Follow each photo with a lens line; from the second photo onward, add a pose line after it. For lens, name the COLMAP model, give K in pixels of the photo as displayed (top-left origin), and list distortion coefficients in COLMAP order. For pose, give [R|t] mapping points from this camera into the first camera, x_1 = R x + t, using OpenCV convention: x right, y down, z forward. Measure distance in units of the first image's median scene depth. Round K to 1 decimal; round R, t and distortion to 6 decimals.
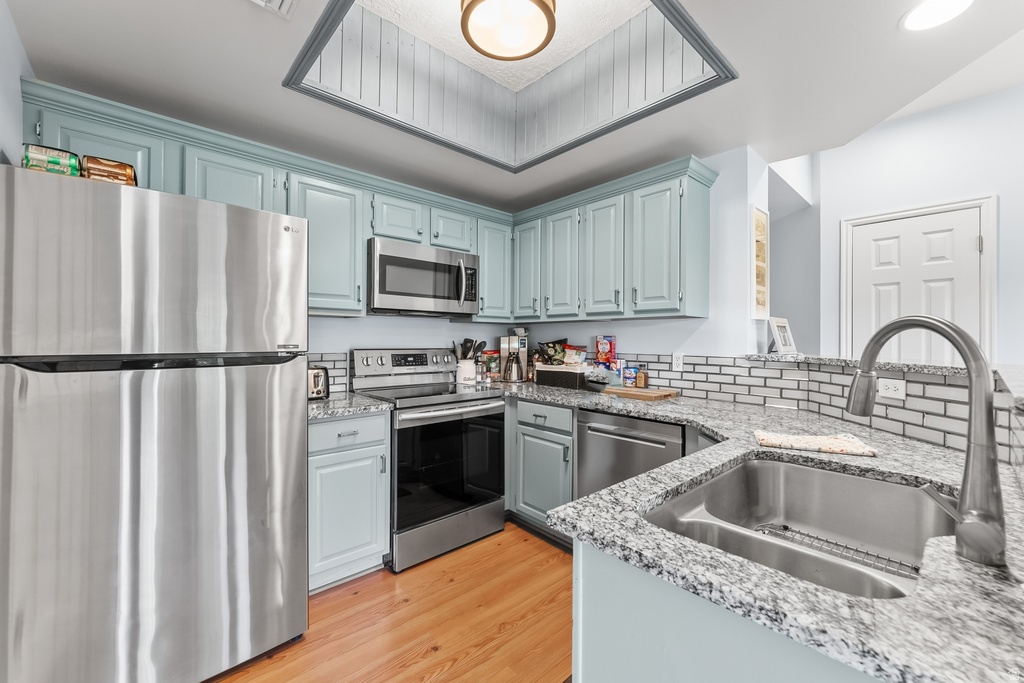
lens RADIAL K [[420.3, 0, 518.1], [0, 420.3, 341.7], [0, 0, 1]] dist [0.000637, -0.000658]
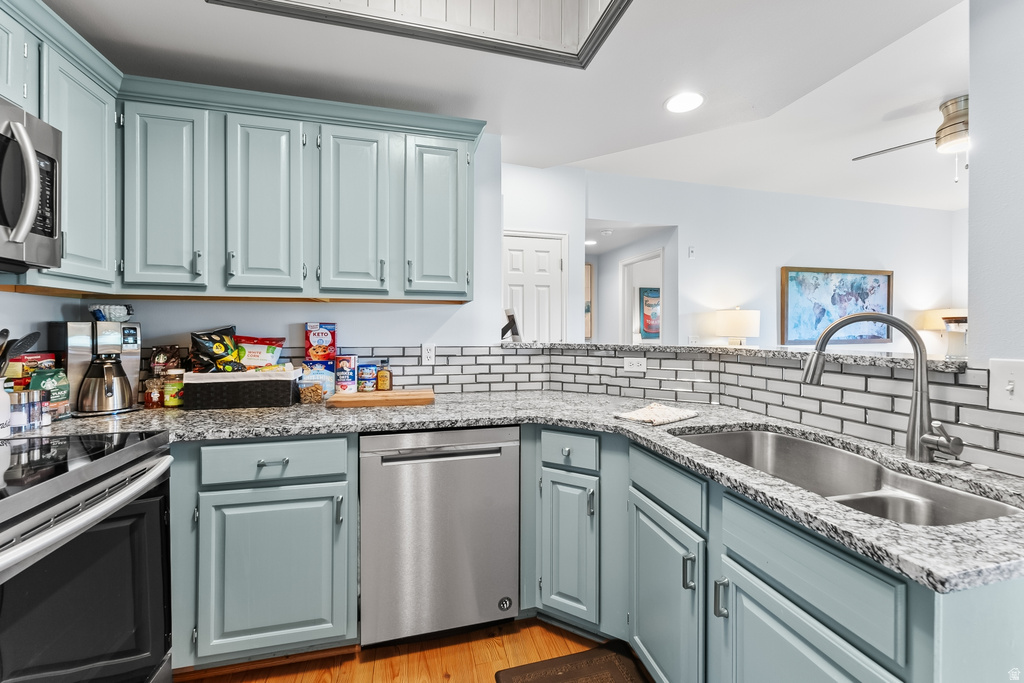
lens RADIAL K [[420.3, 0, 509.4], [0, 420.3, 331.3], [0, 0, 1]] dist [0.000637, -0.000658]
pose [[0.458534, -0.006470, 0.888653, -0.278066], [0.004536, 0.999978, 0.004940, -0.001828], [-0.888665, 0.001766, 0.458553, 0.418911]]
